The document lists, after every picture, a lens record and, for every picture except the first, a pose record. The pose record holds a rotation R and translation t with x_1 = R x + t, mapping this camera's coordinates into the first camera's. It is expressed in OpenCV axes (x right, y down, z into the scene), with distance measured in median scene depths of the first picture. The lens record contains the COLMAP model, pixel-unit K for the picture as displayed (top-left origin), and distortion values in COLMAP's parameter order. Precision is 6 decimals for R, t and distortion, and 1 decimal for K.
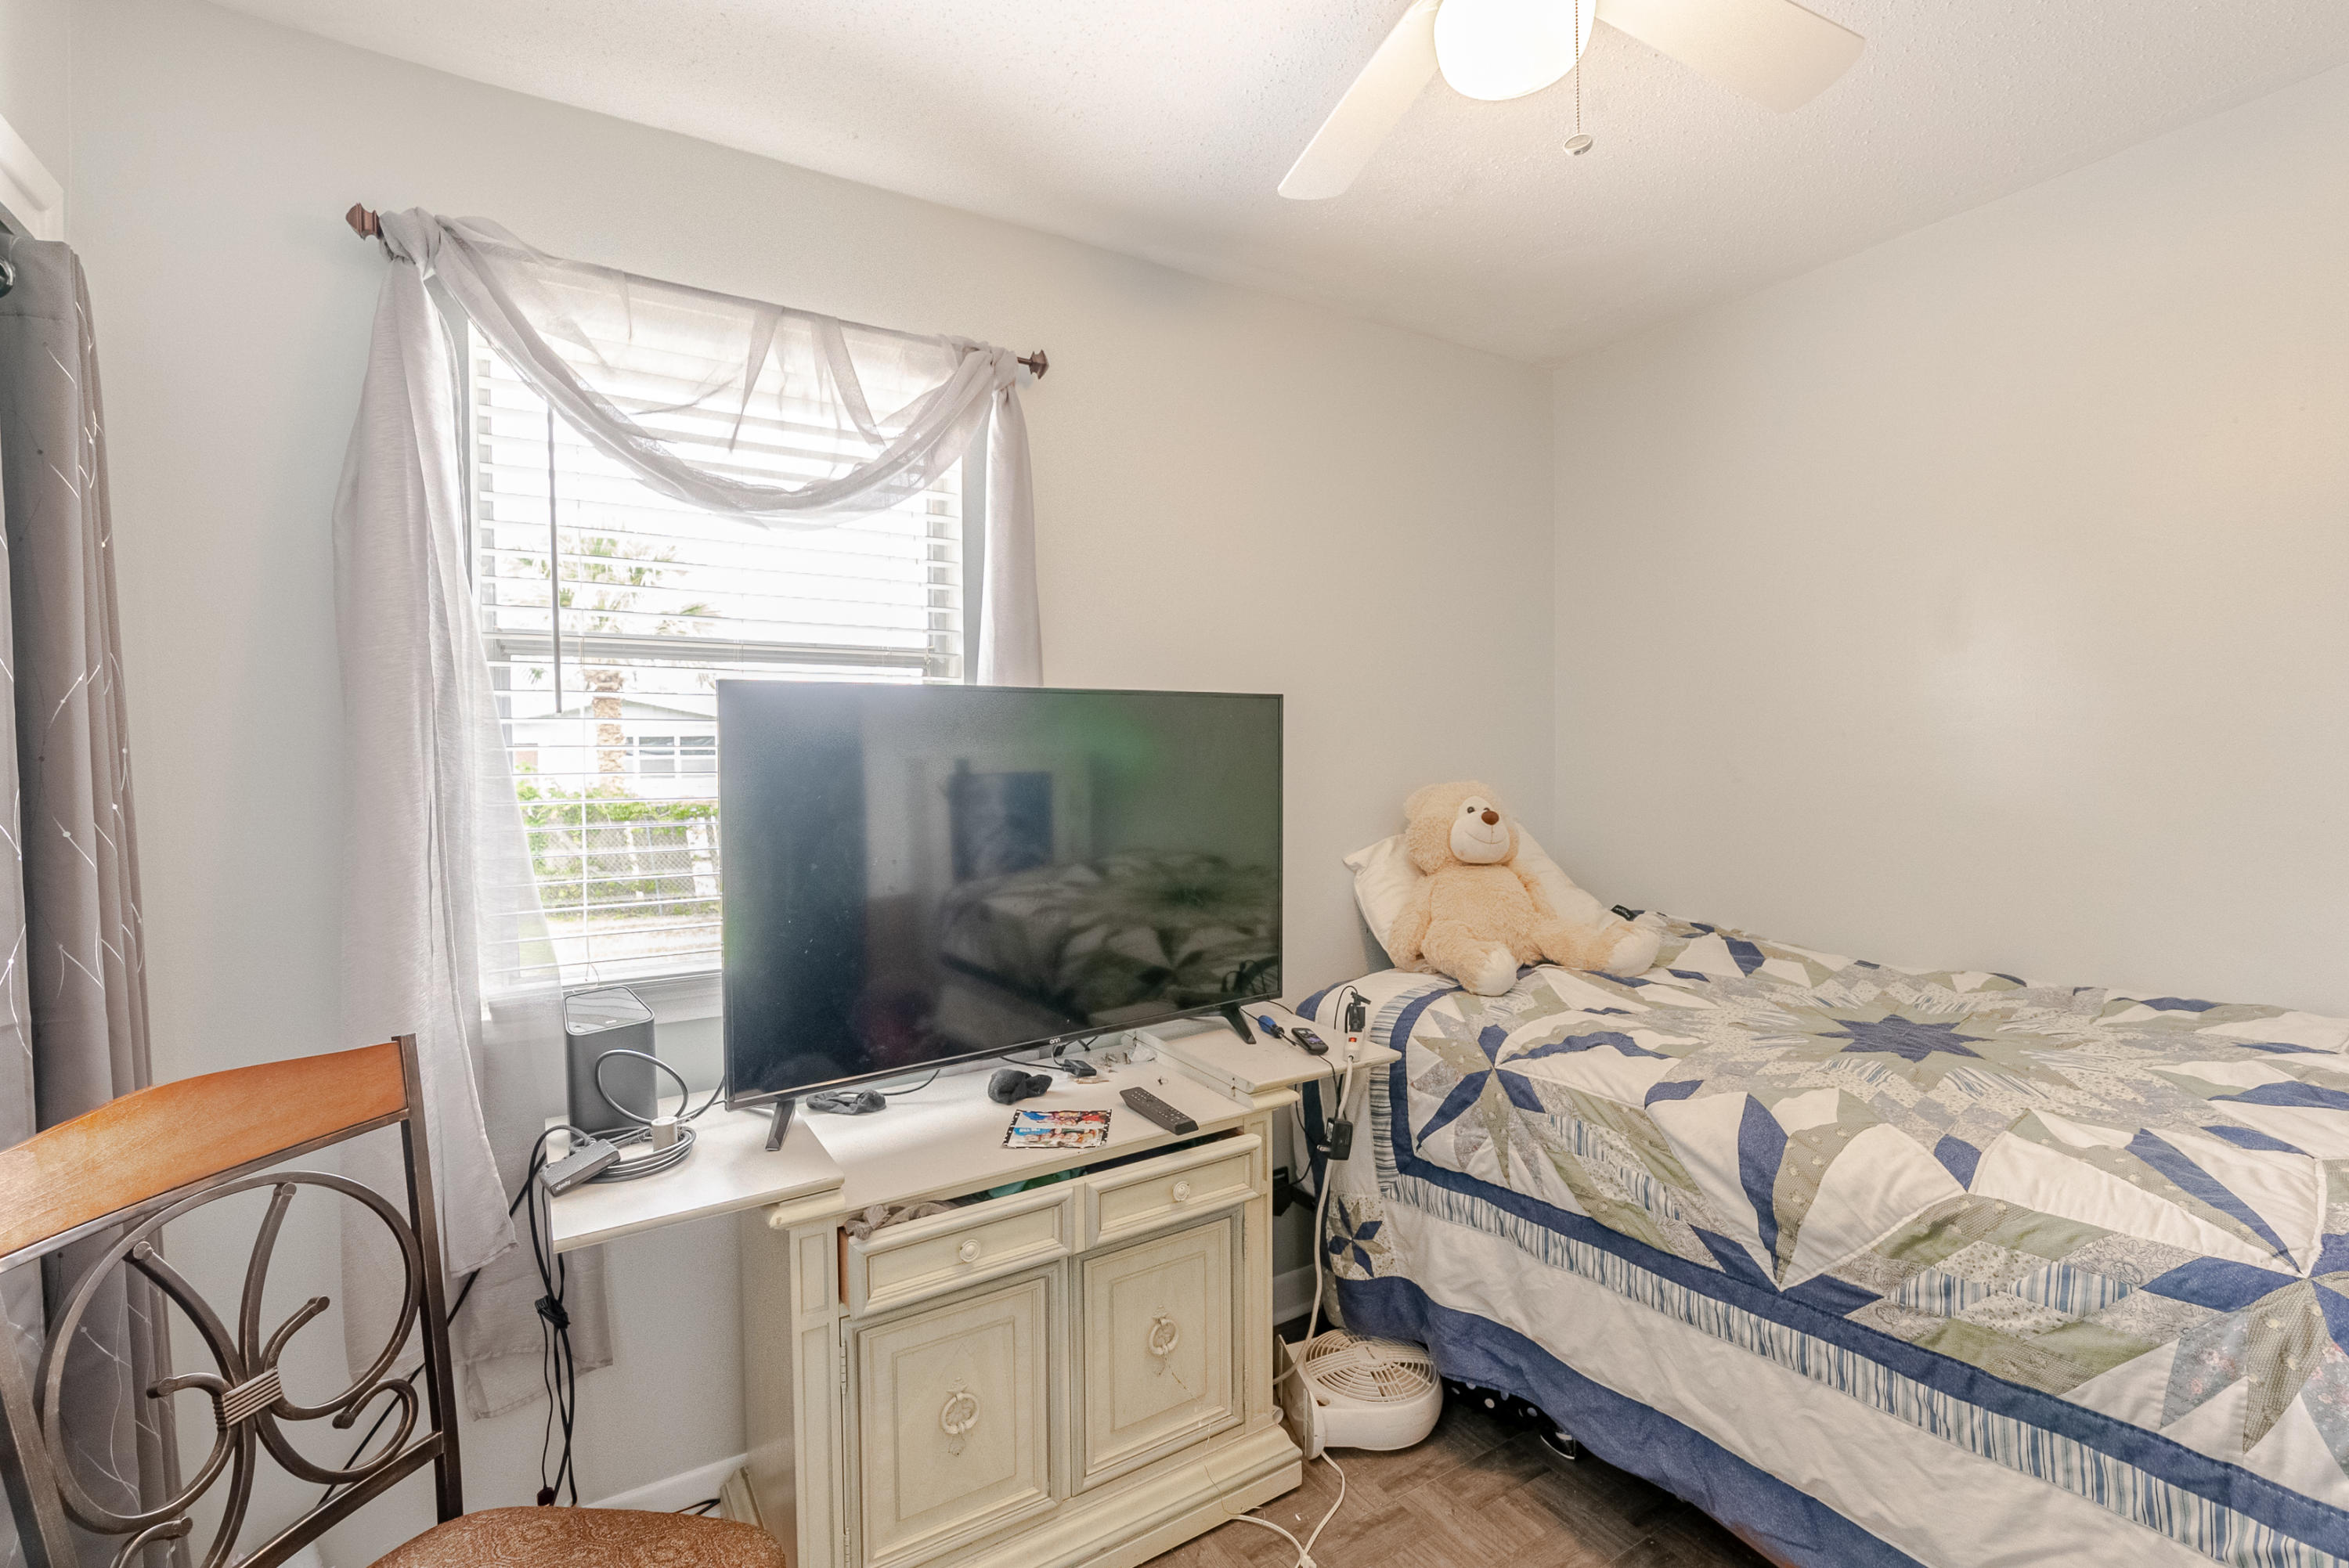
lens RADIAL K [[1065.0, 0, 1185.9], [0, 1065.0, 780.2], [0, 0, 1]] dist [-0.015447, 0.006124]
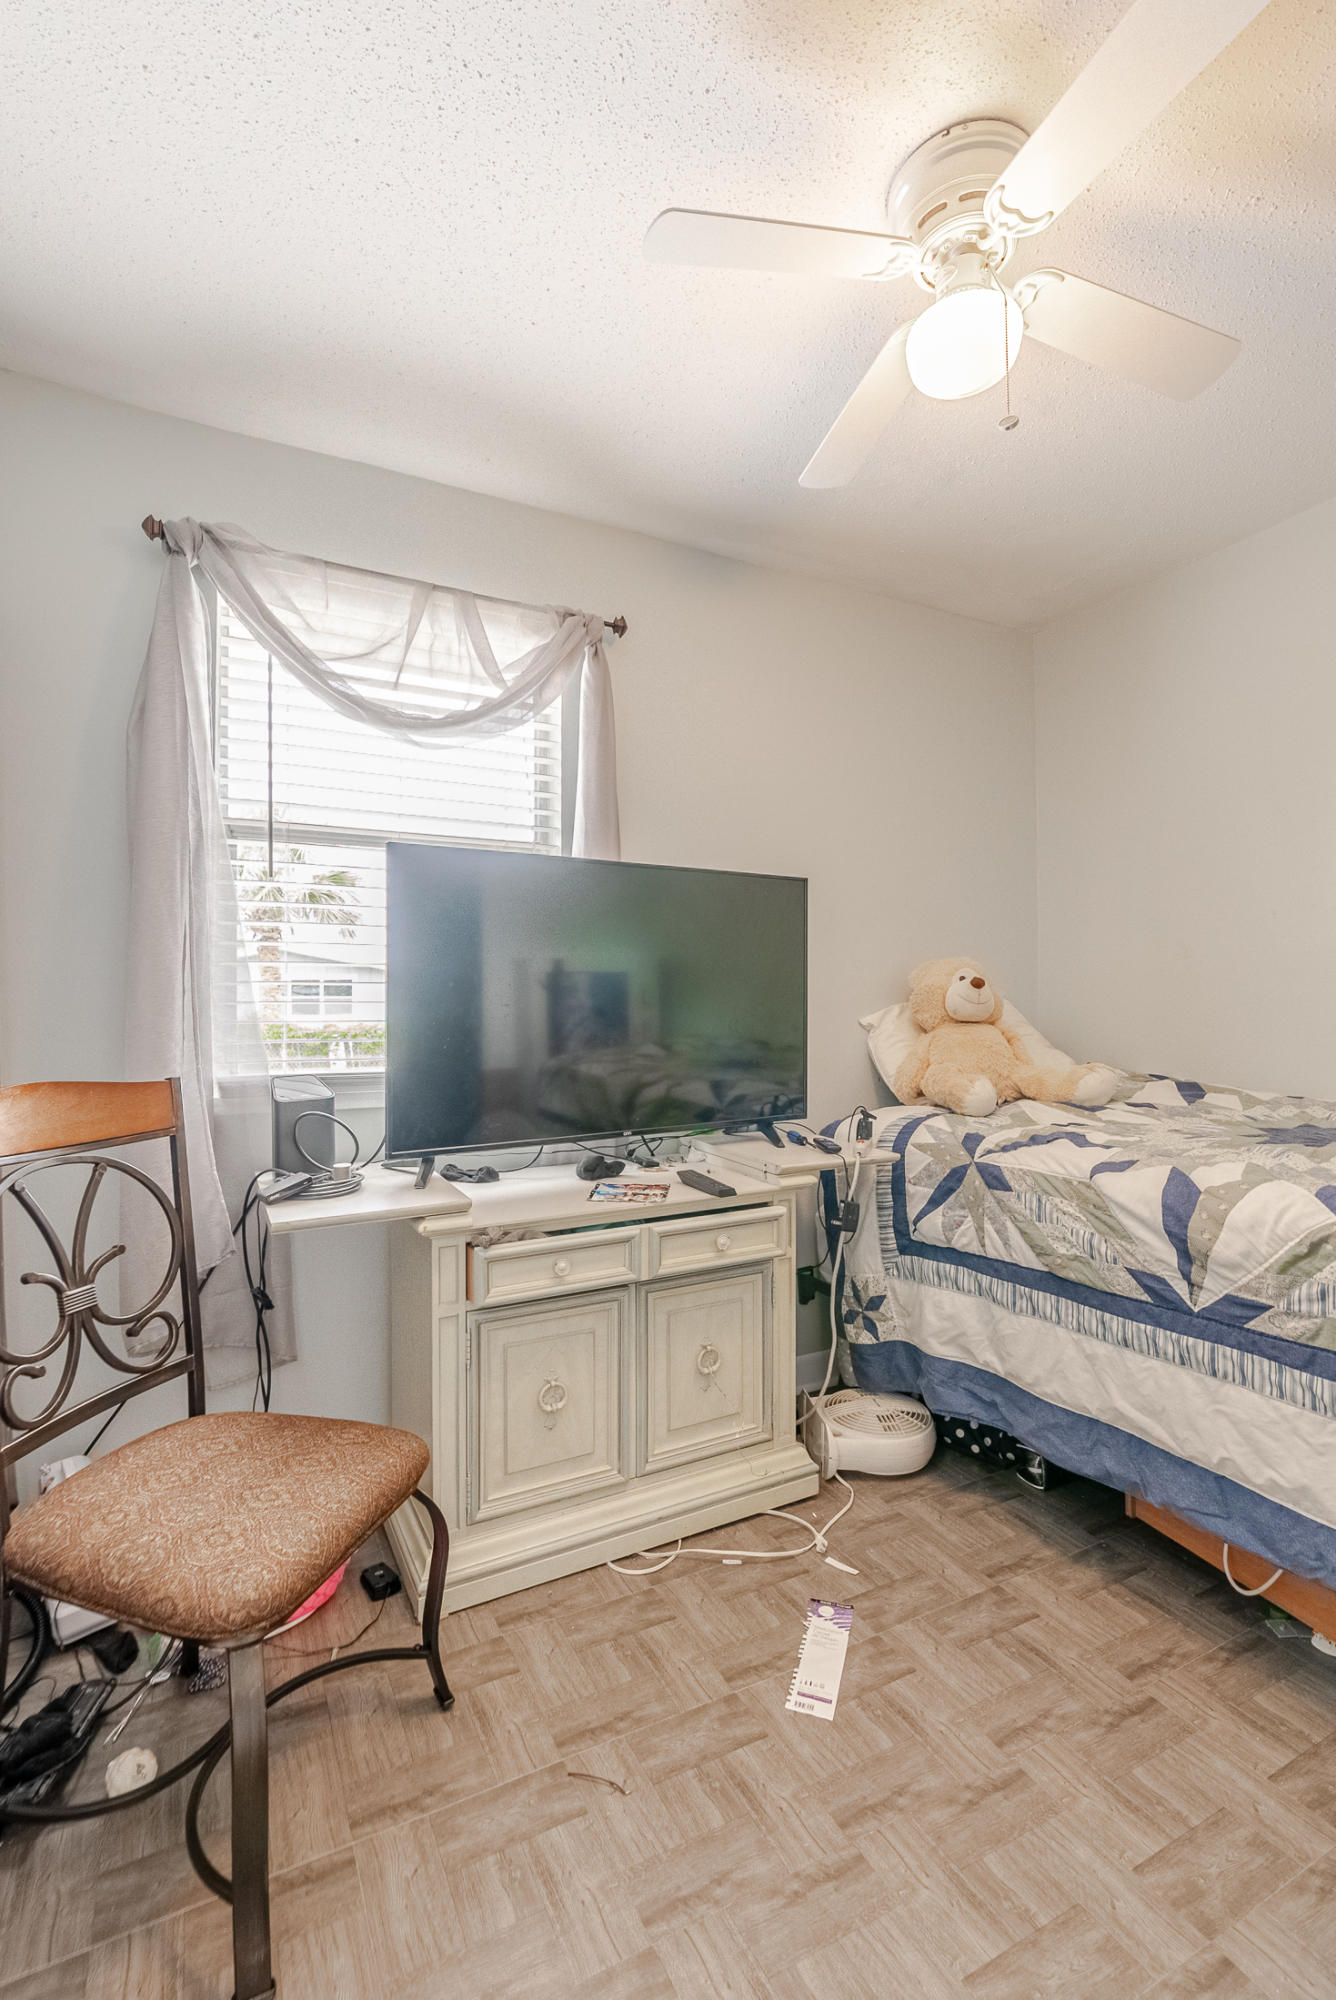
lens RADIAL K [[906.8, 0, 663.5], [0, 906.8, 988.2], [0, 0, 1]] dist [-0.015447, 0.006124]
pose [[0.996275, 0.004519, -0.086112, 0.016952], [-0.007740, 0.999281, -0.037104, 0.117832], [0.085882, 0.037632, 0.995594, -0.116494]]
